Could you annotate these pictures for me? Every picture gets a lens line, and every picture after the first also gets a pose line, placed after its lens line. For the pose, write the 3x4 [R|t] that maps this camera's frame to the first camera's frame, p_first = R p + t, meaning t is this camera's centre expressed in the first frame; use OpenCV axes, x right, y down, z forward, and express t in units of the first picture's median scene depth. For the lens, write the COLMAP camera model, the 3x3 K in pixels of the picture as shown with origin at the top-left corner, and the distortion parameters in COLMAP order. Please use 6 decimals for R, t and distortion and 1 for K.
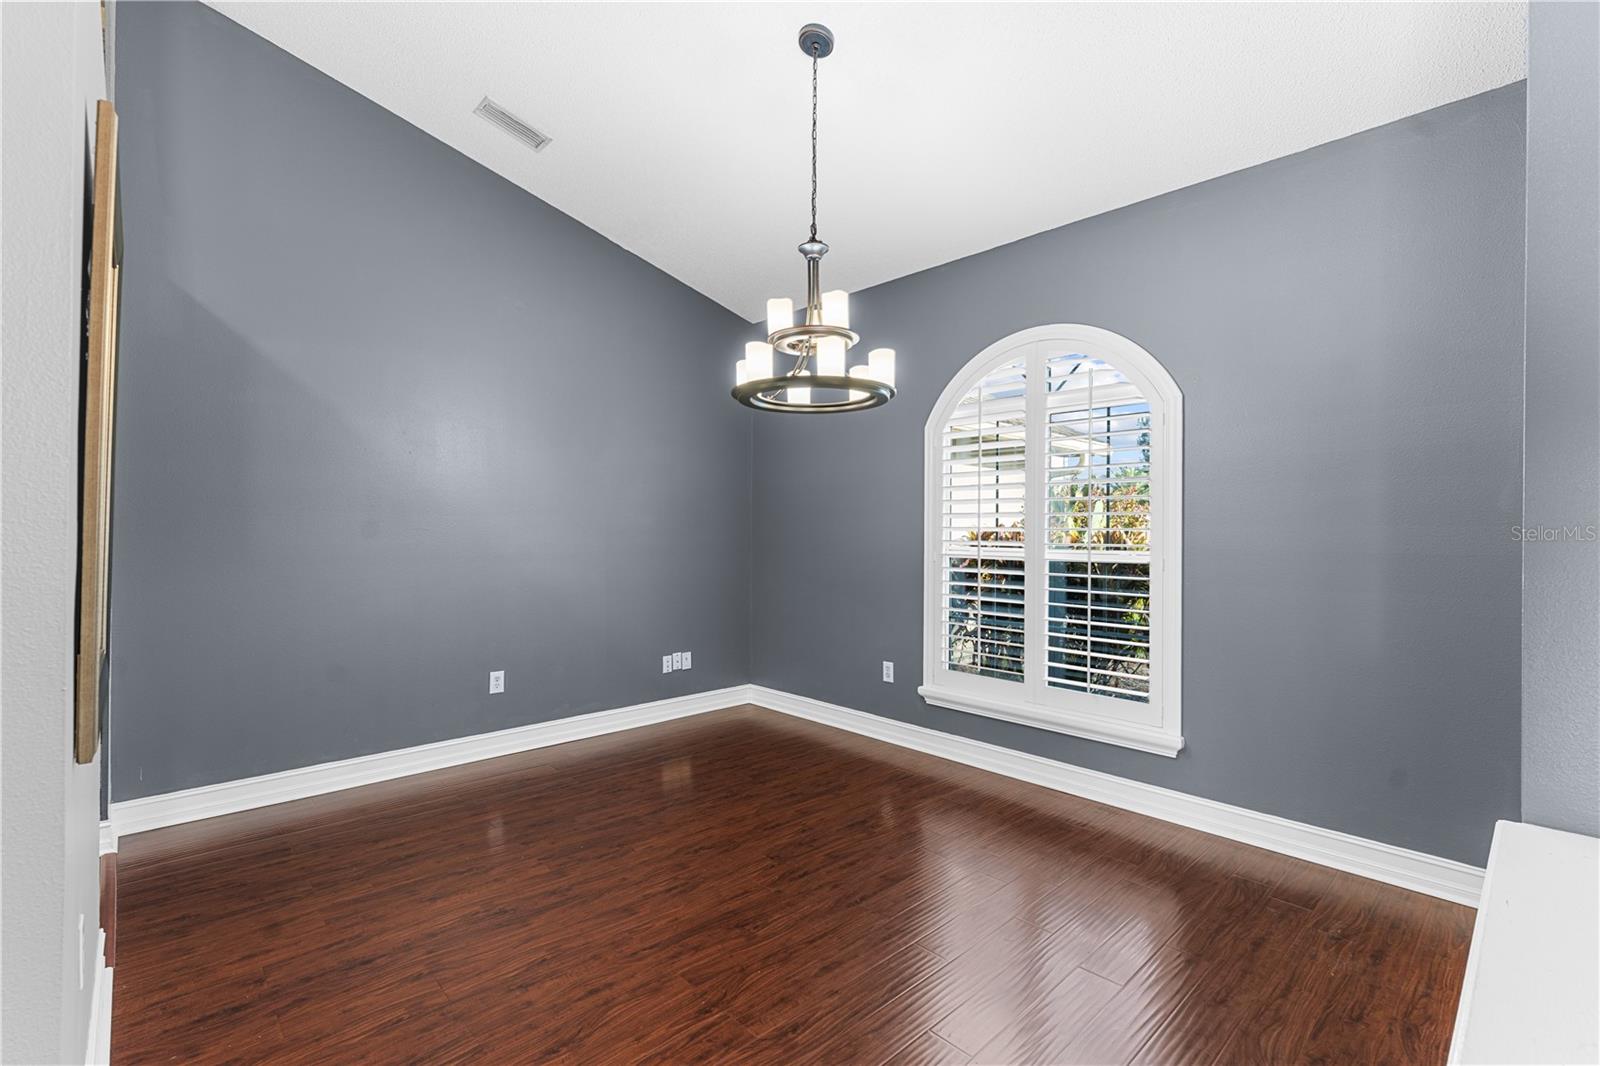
lens RADIAL K [[720.7, 0, 799.9], [0, 720.7, 535.6], [0, 0, 1]] dist [0.000706, 0.000195]
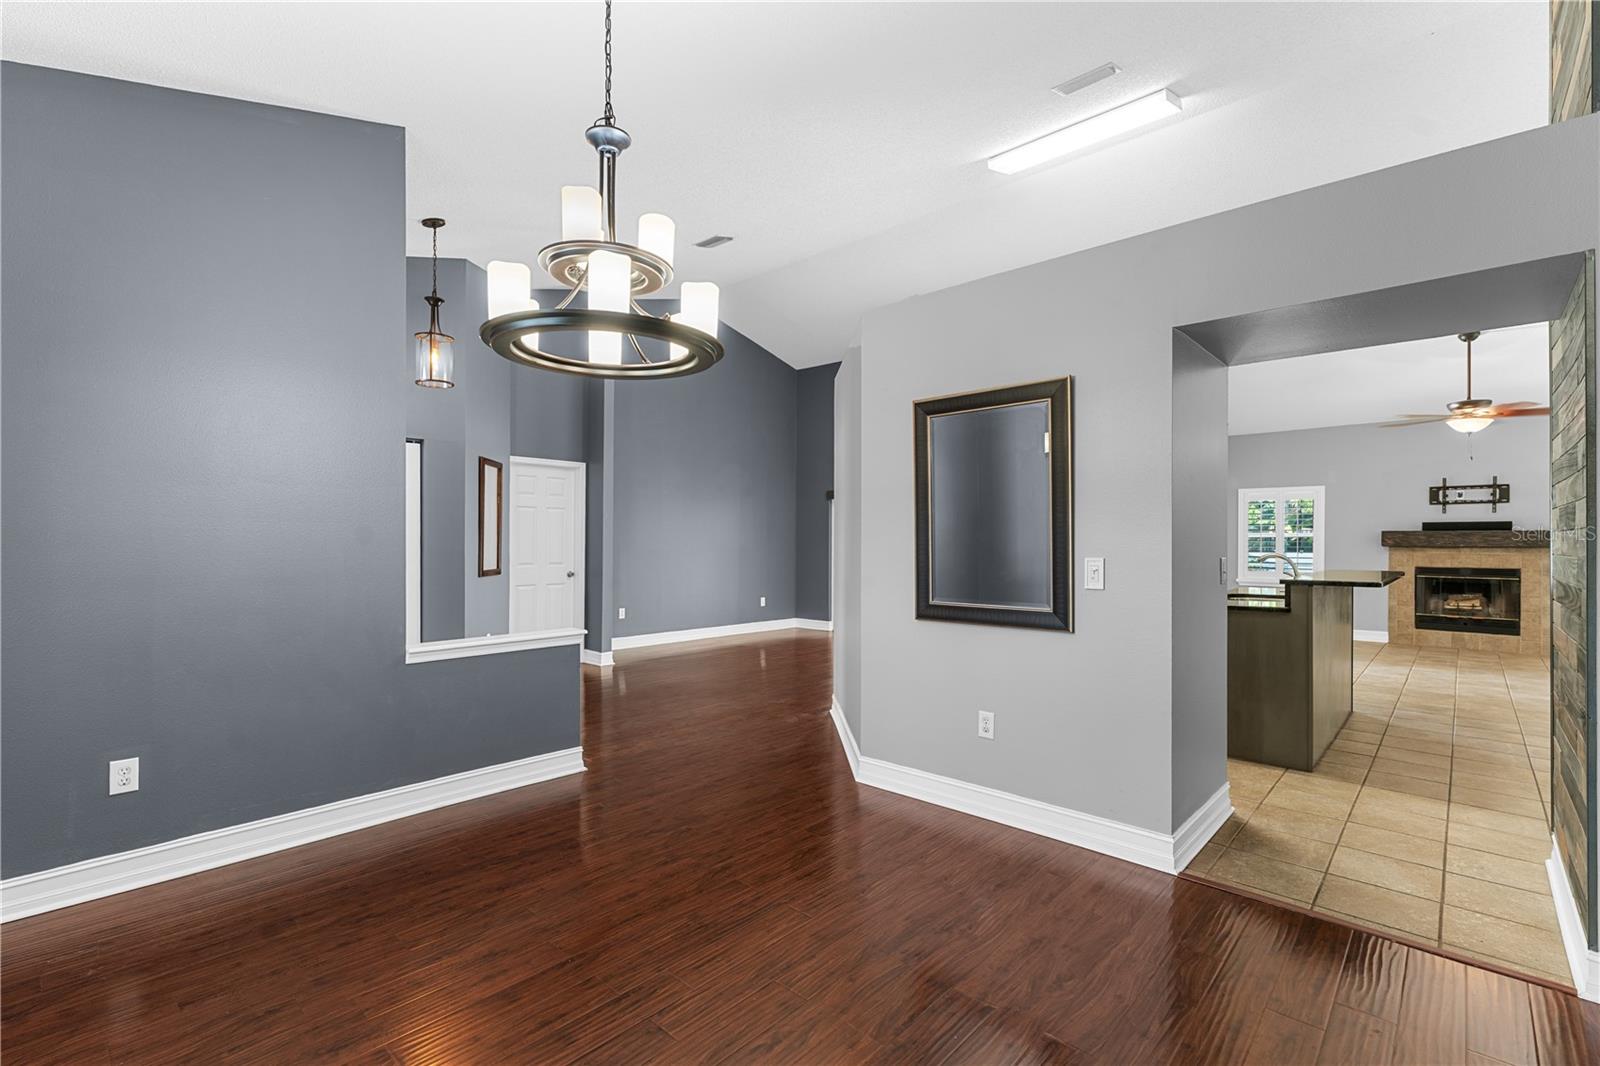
lens RADIAL K [[720.7, 0, 799.9], [0, 720.7, 535.6], [0, 0, 1]] dist [0.000706, 0.000195]
pose [[-0.997537, -0.008700, -0.069606, -0.100222], [-0.008614, 0.999962, -0.001533, -0.011755], [0.069616, -0.000930, -0.997573, 1.420969]]
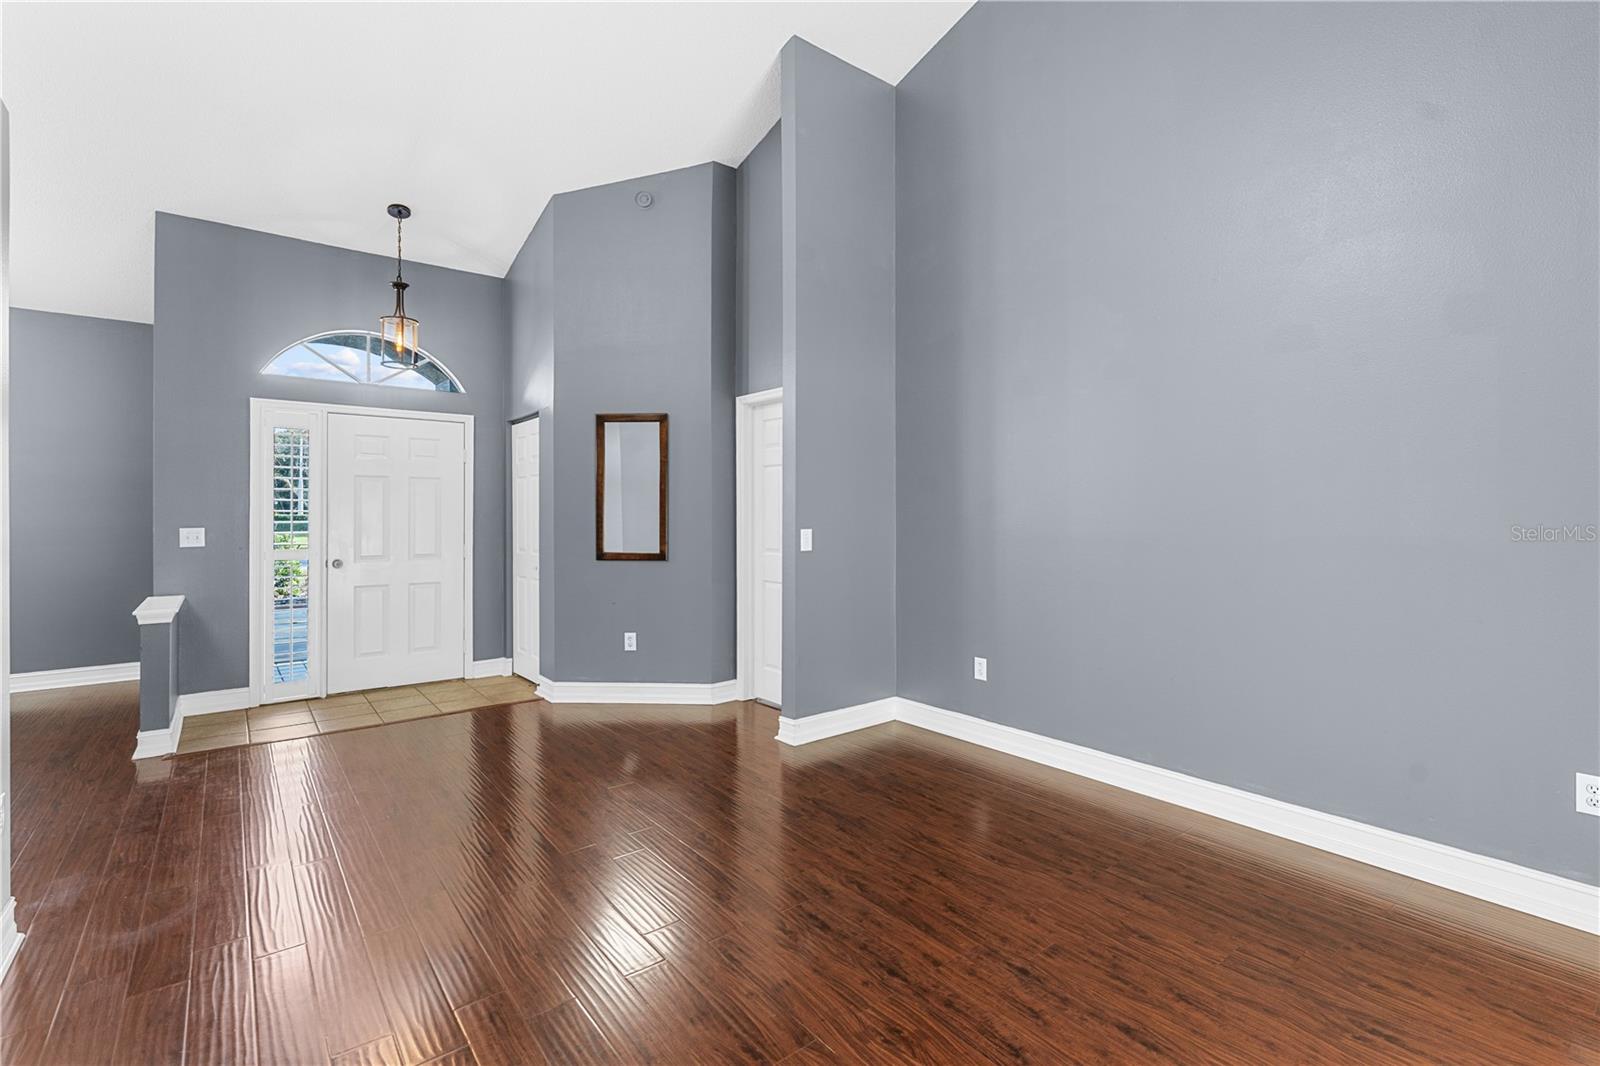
lens RADIAL K [[732.0, 0, 804.0], [0, 732.0, 512.9], [0, 0, 1]] dist [-0.001175, -0.000093]
pose [[0.086938, -0.005990, 0.996196, -0.892419], [0.008707, 0.999948, 0.005253, -0.005447], [-0.996176, 0.008217, 0.086985, -0.968682]]
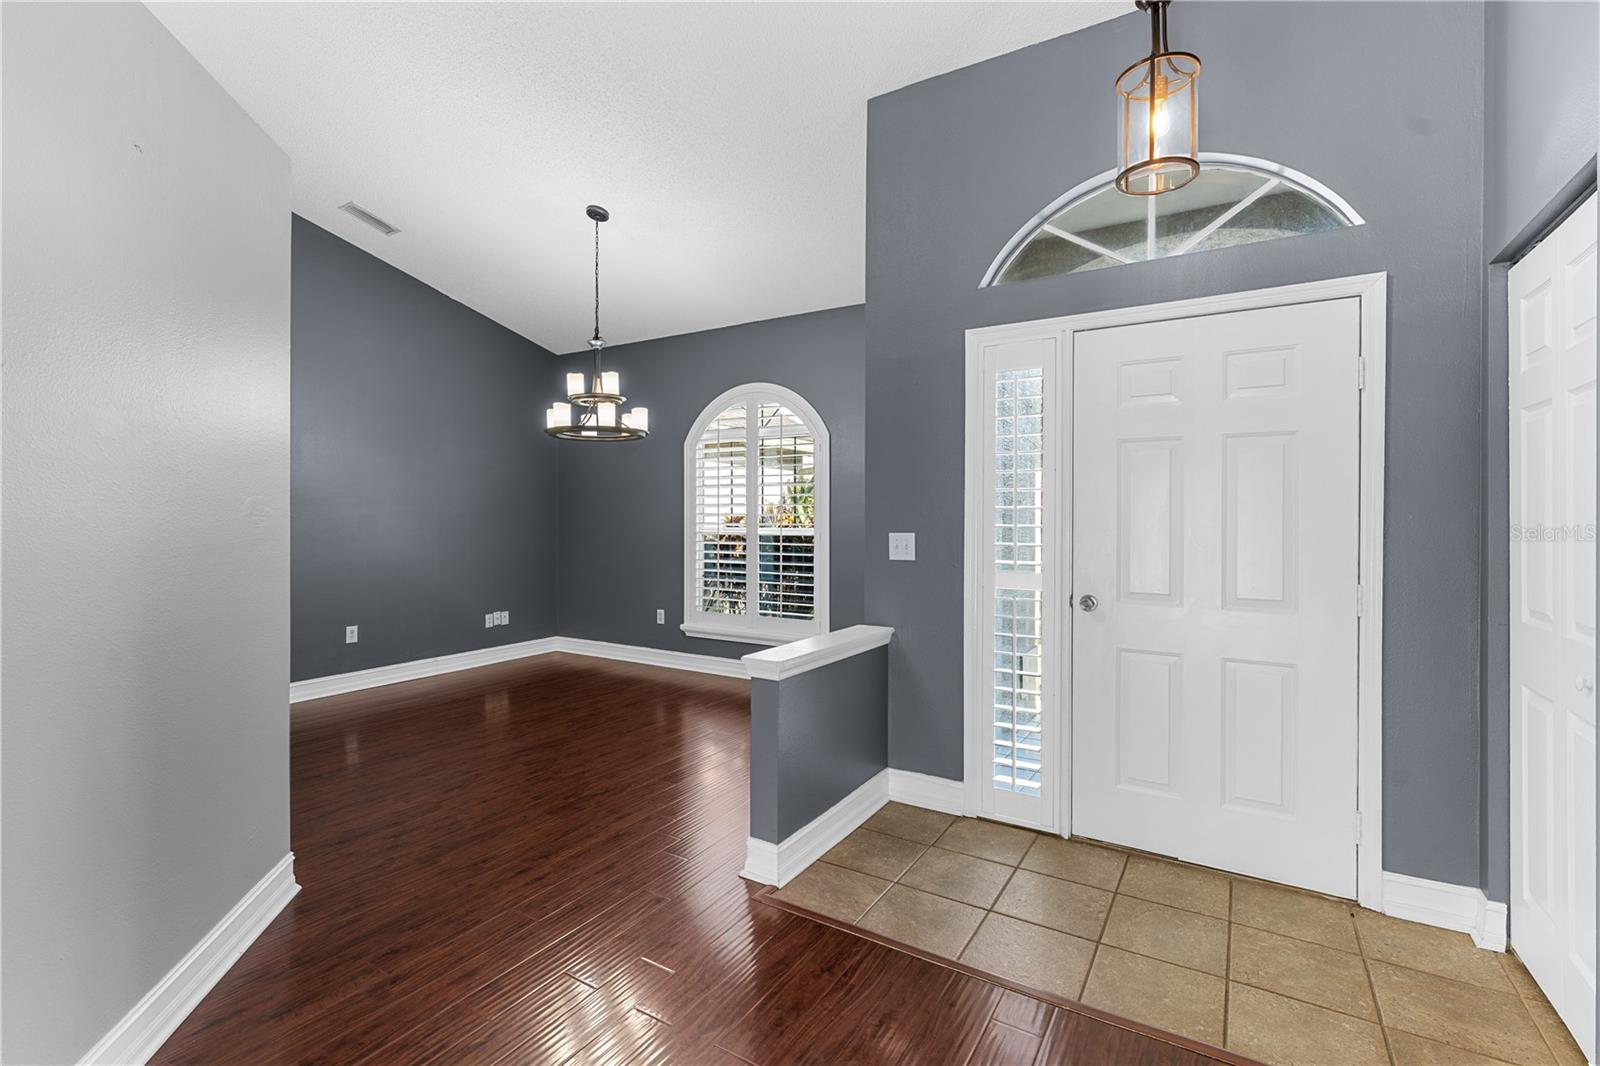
lens RADIAL K [[721.6, 0, 800.9], [0, 721.6, 521.1], [0, 0, 1]] dist [0.002838, 0.000358]
pose [[0.966590, -0.006705, 0.256238, 0.036462], [0.006459, 0.999978, 0.001799, 0.002379], [-0.256244, -0.000084, 0.966612, -0.572777]]
